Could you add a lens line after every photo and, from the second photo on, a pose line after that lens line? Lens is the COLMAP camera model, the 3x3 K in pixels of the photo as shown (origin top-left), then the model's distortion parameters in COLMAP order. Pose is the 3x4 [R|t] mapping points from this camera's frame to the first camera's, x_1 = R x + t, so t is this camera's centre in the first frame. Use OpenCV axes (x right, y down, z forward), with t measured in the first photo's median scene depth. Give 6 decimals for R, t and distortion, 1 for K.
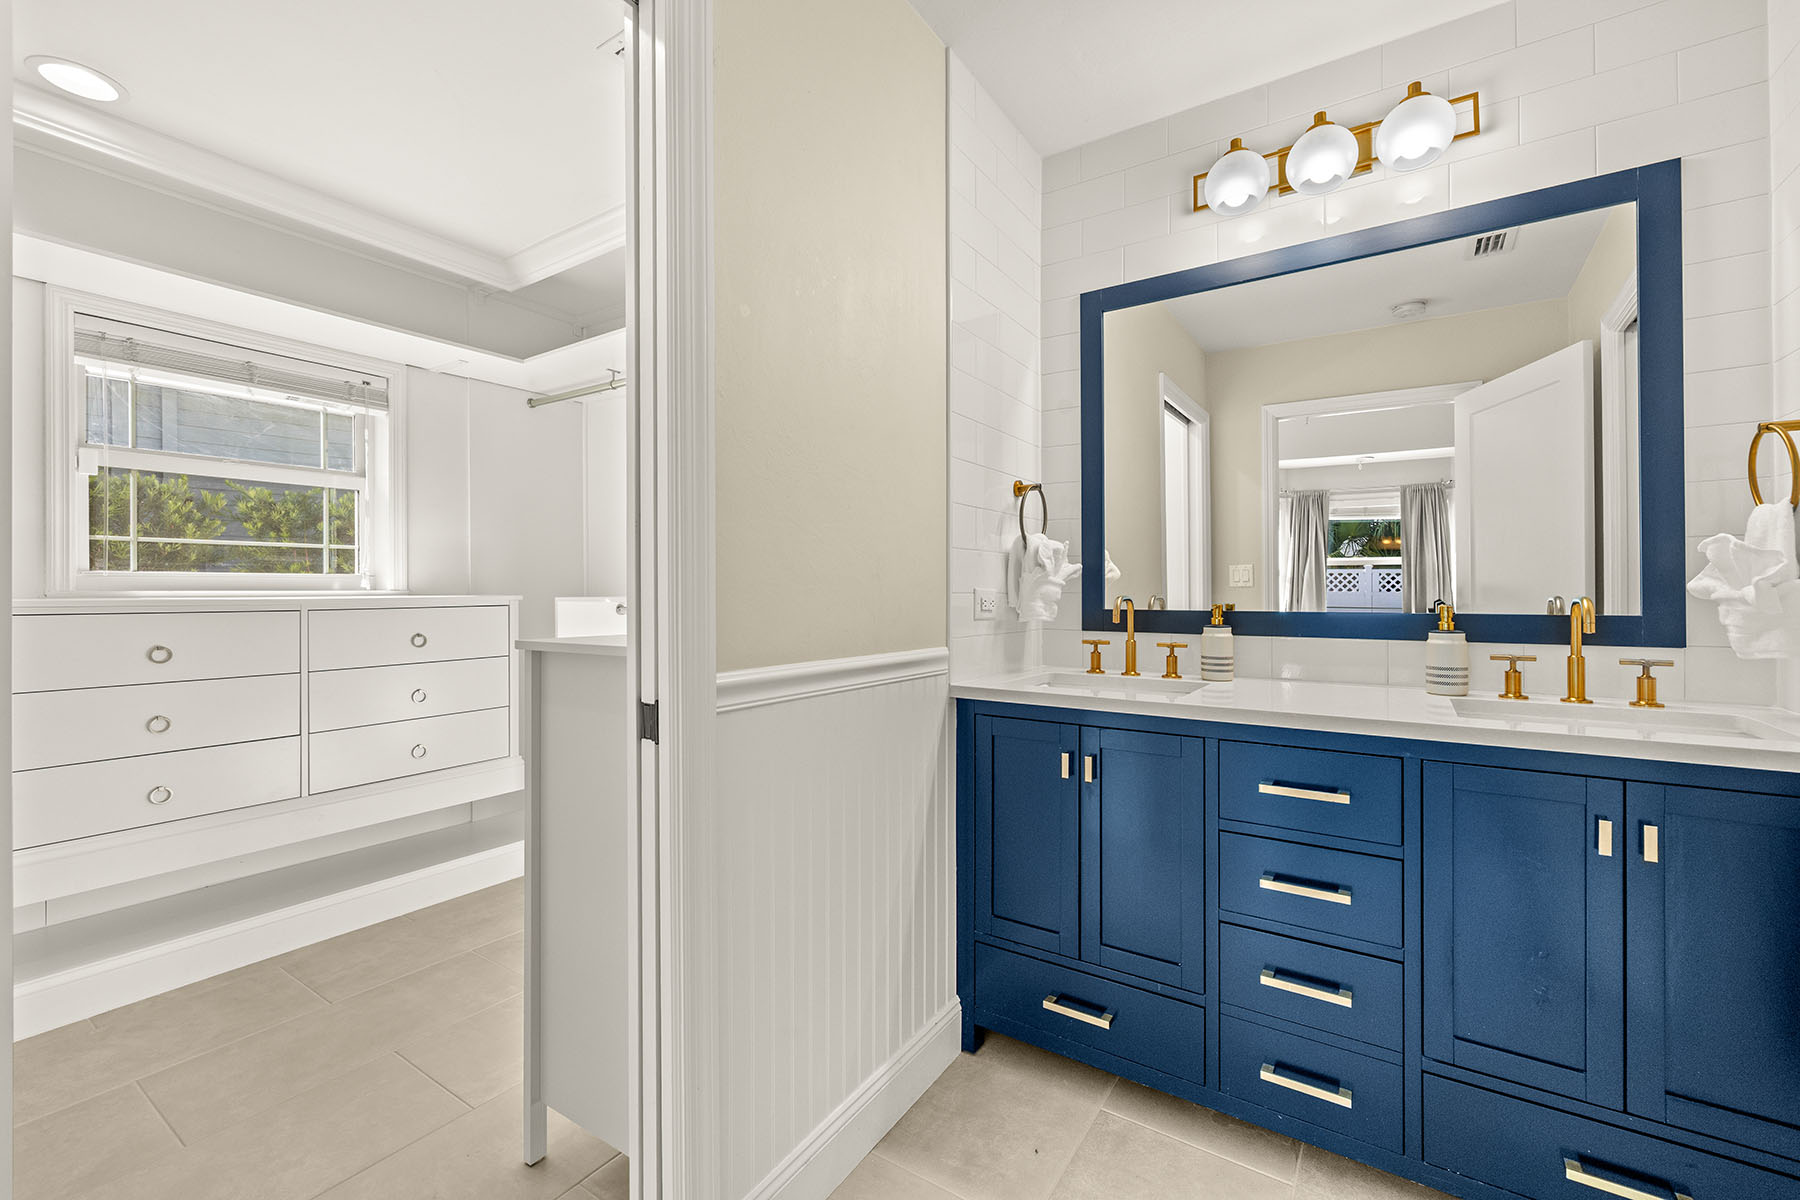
lens RADIAL K [[770.7, 0, 895.3], [0, 770.7, 596.5], [0, 0, 1]] dist [0.002251, -0.000045]
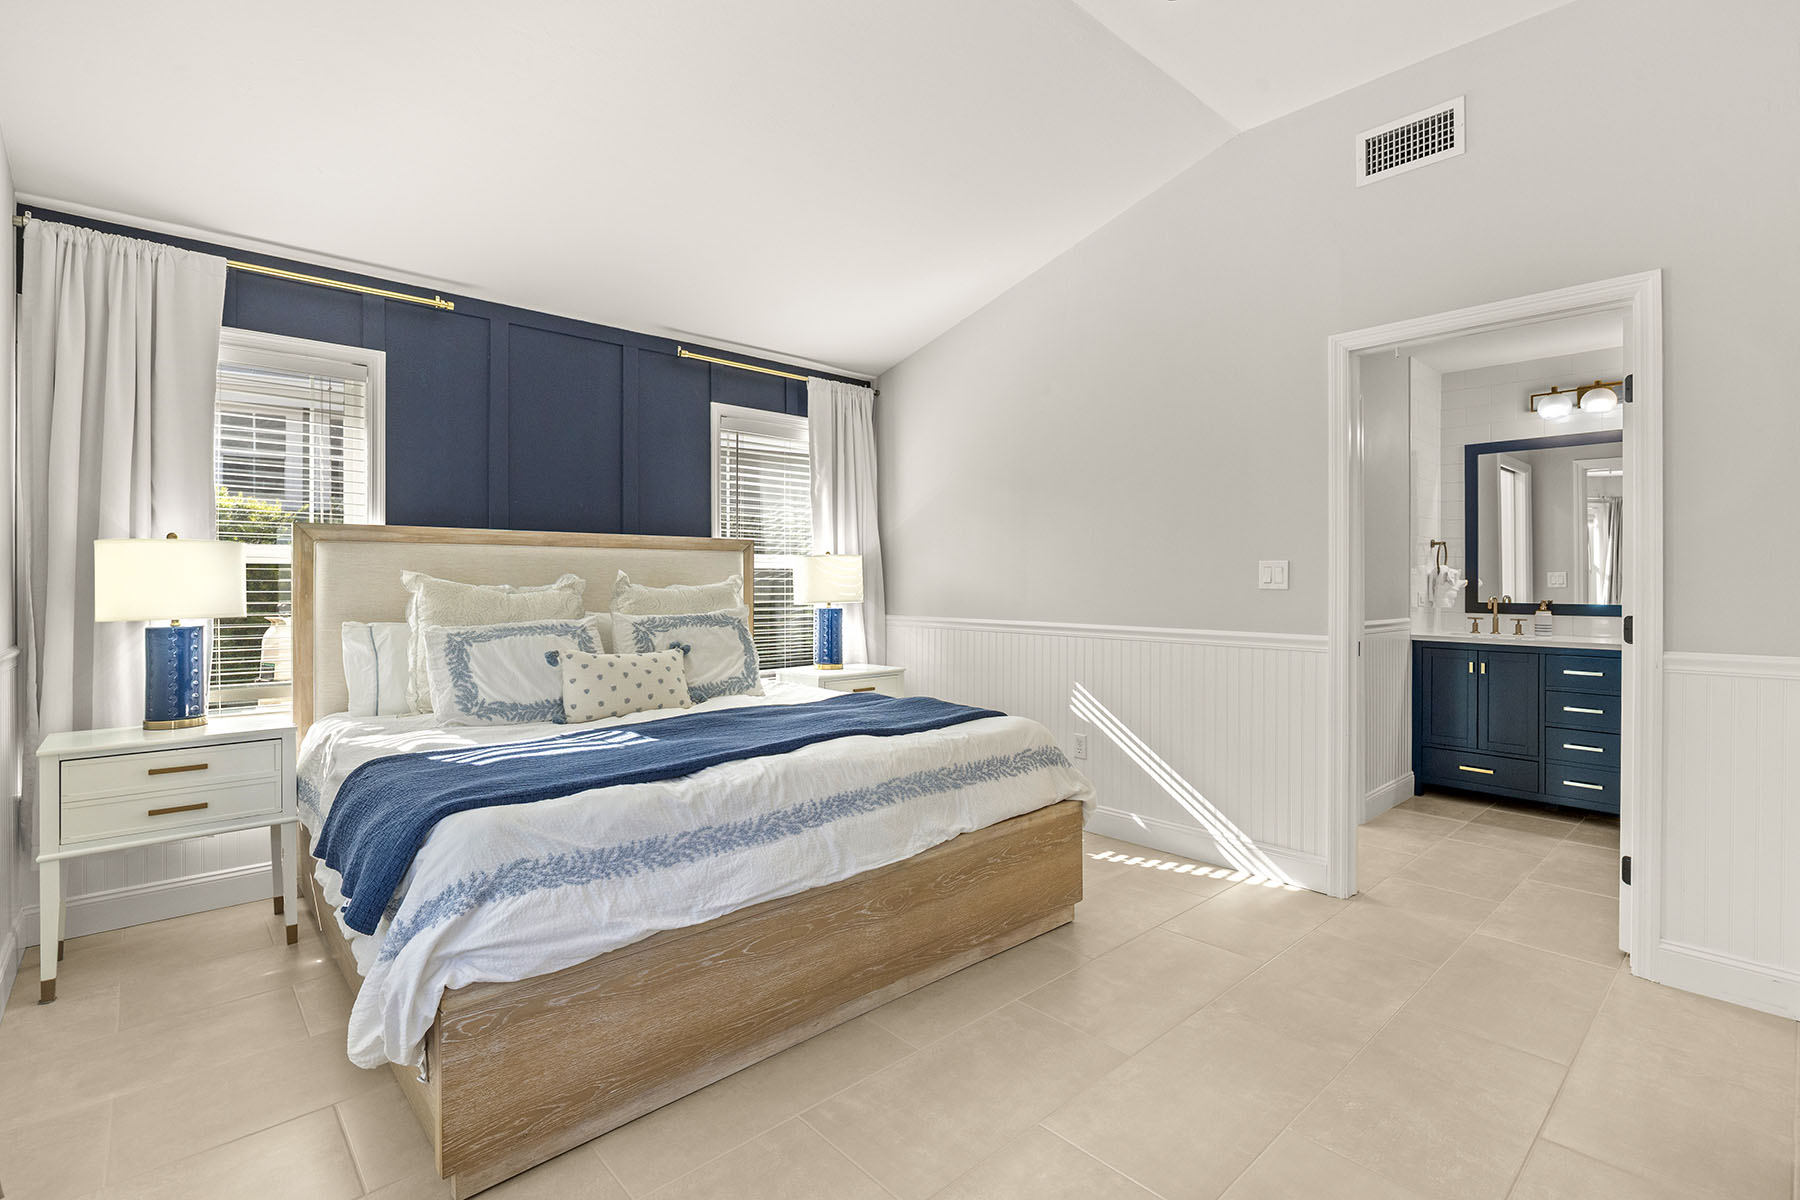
lens RADIAL K [[840.1, 0, 902.6], [0, 840.1, 582.9], [0, 0, 1]] dist [-0.006394, -0.000543]
pose [[0.970376, 0.006668, -0.241509, -0.703979], [-0.008983, 0.999924, -0.008484, -0.002286], [0.241434, 0.010402, 0.970361, -1.585050]]
